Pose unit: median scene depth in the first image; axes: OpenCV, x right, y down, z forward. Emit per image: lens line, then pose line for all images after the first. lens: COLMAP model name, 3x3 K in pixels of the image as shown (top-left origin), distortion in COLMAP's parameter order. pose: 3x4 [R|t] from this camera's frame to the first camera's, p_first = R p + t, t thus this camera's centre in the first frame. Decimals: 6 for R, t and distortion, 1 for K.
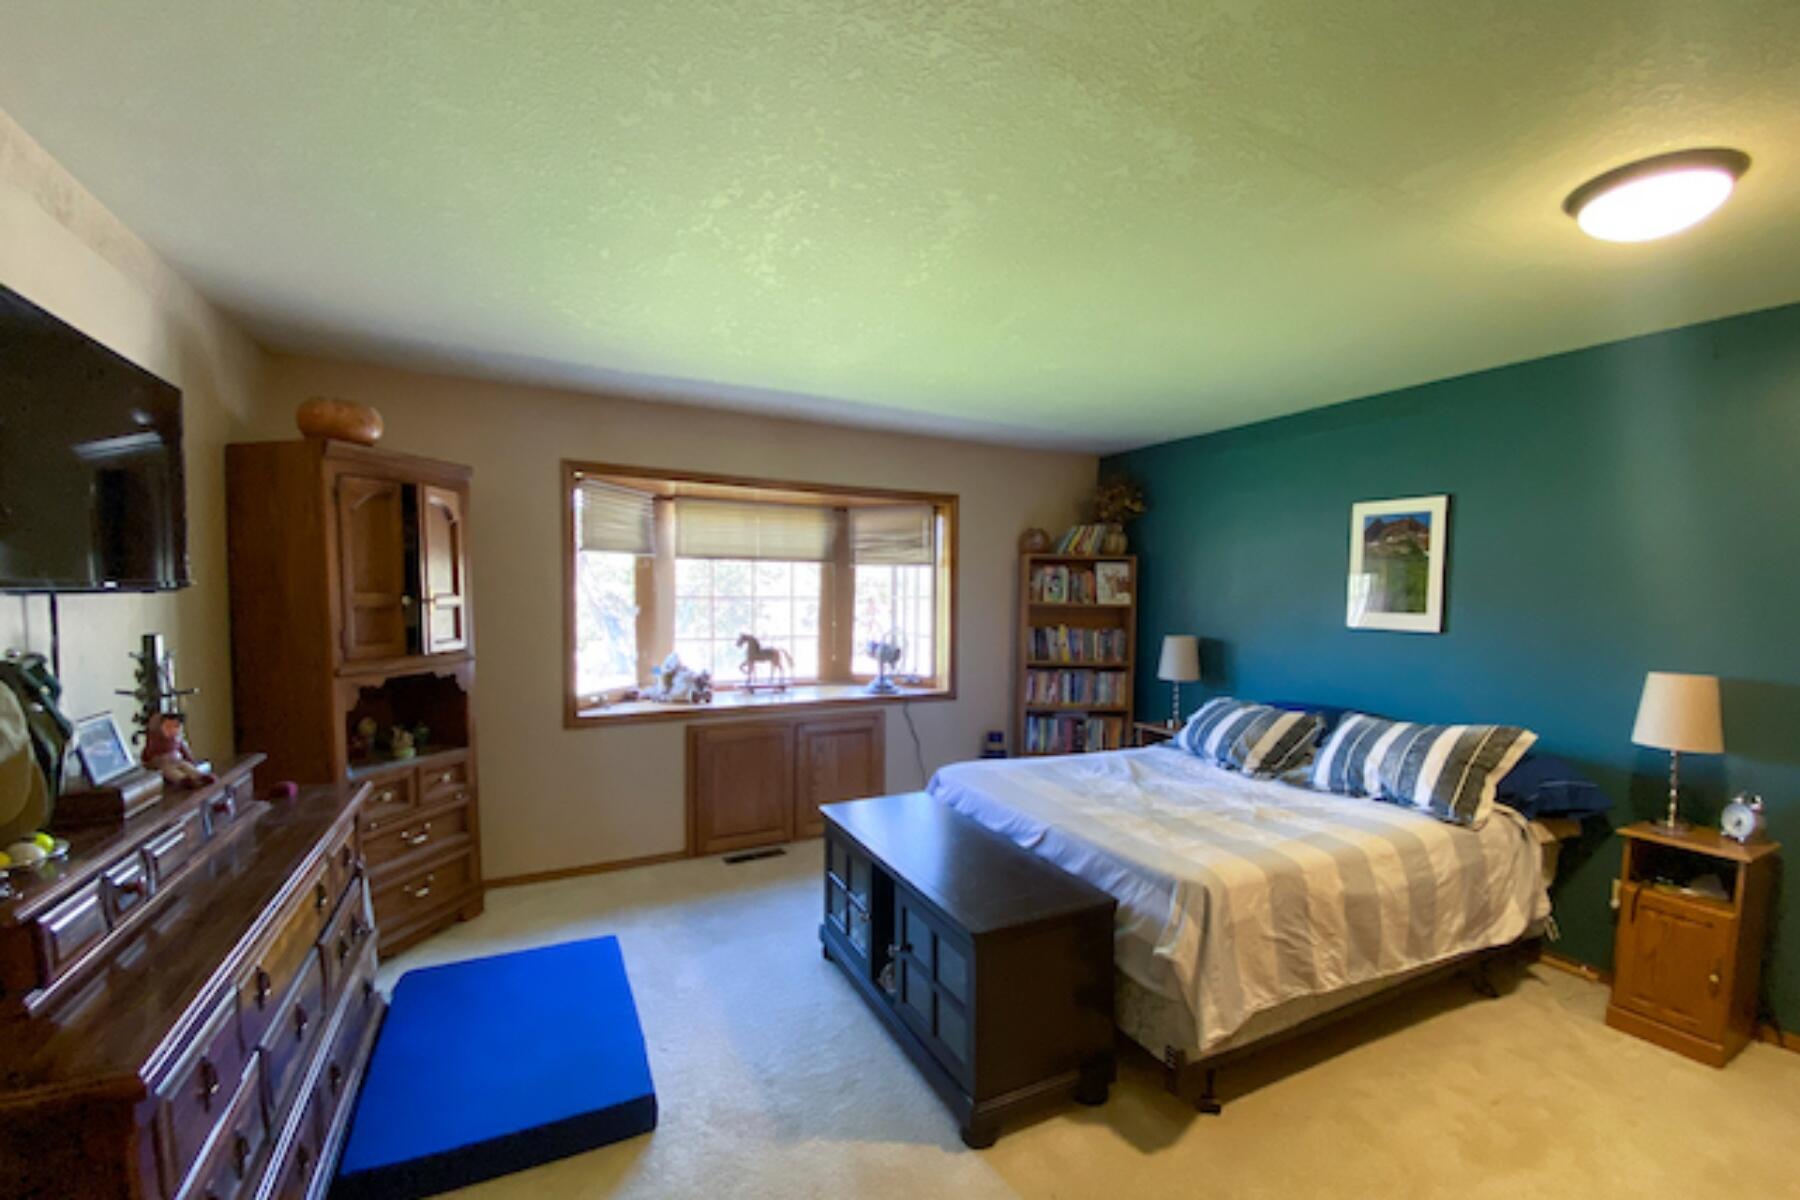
lens RADIAL K [[730.3, 0, 896.4], [0, 730.3, 599.8], [0, 0, 1]] dist [-0.001618, -0.000207]
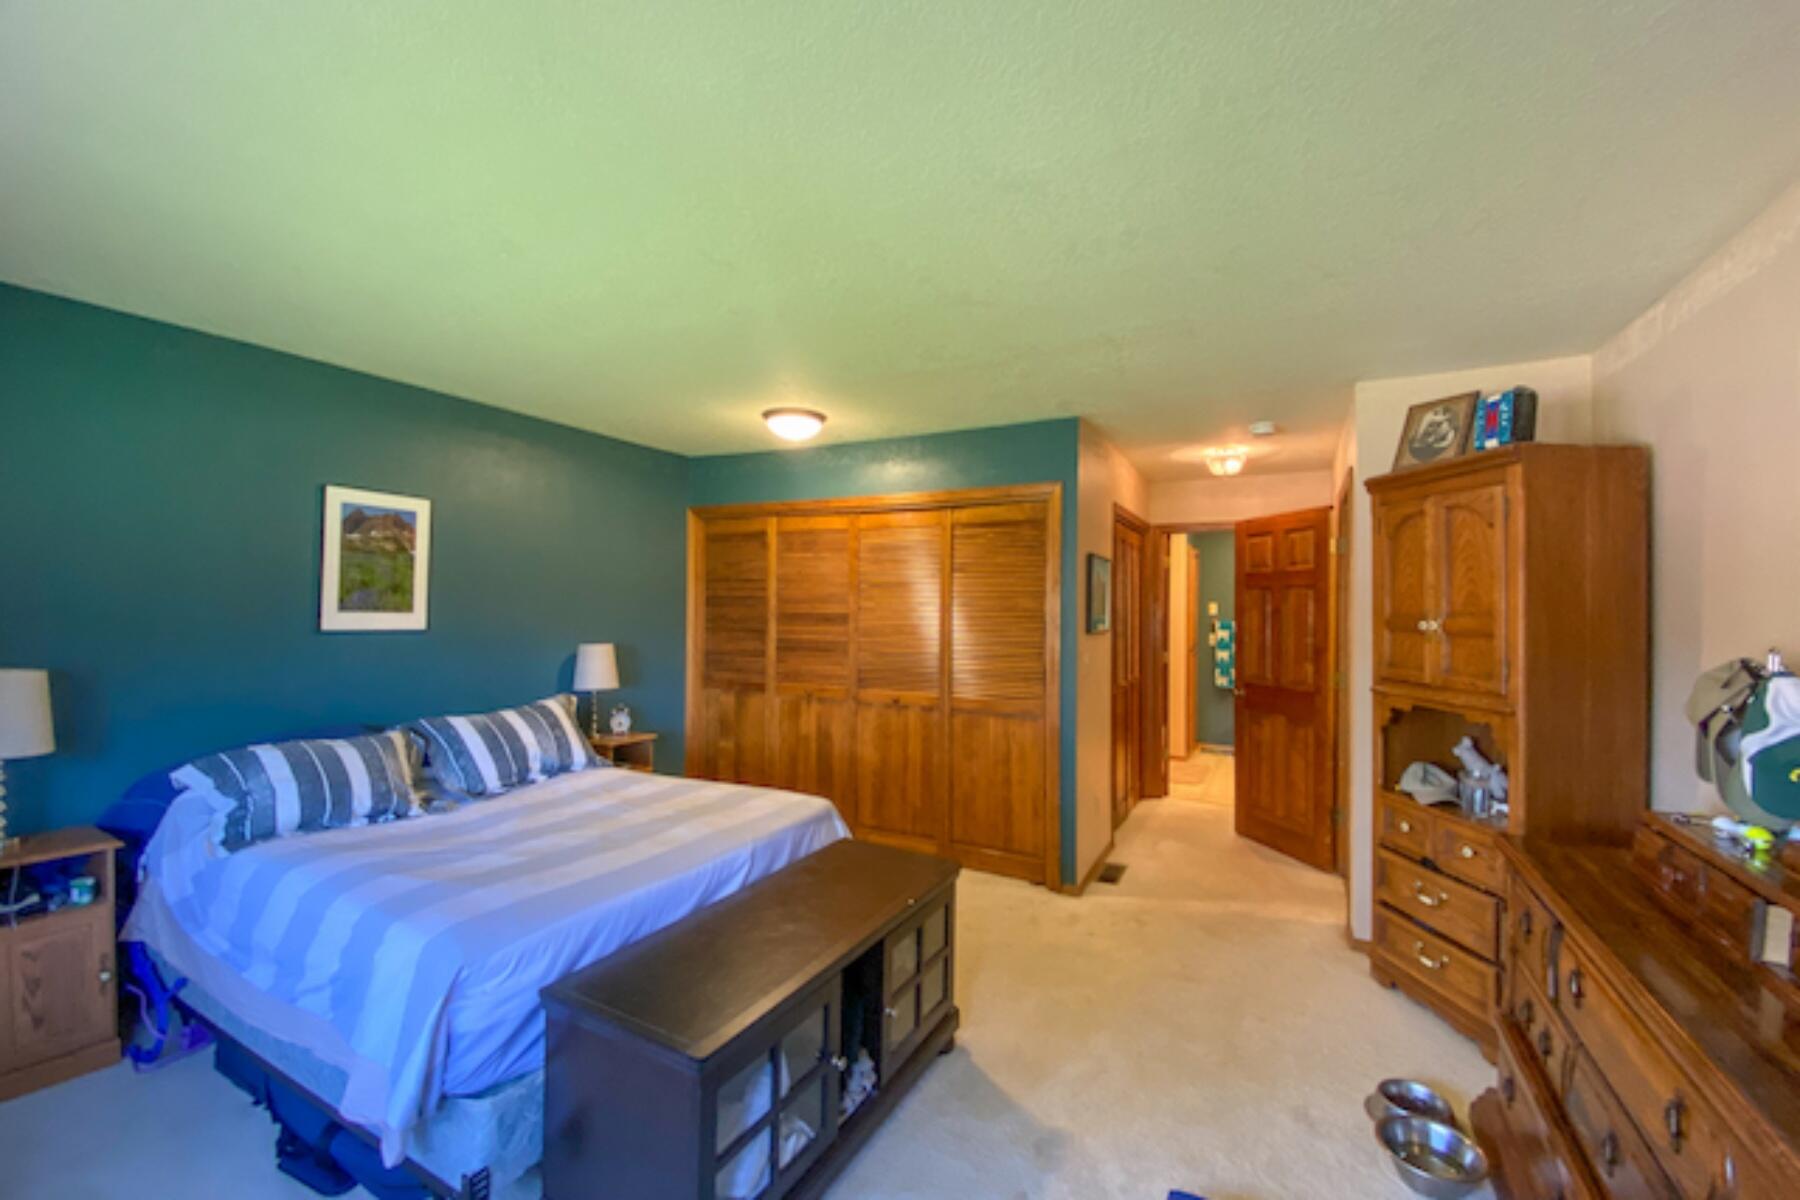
lens RADIAL K [[730.3, 0, 890.3], [0, 730.3, 596.2], [0, 0, 1]] dist [-0.001618, -0.000207]
pose [[-0.584871, -0.001365, 0.811125, -0.485467], [-0.007807, 0.999962, -0.003946, -0.004484], [-0.811089, -0.008641, -0.584859, 1.053431]]
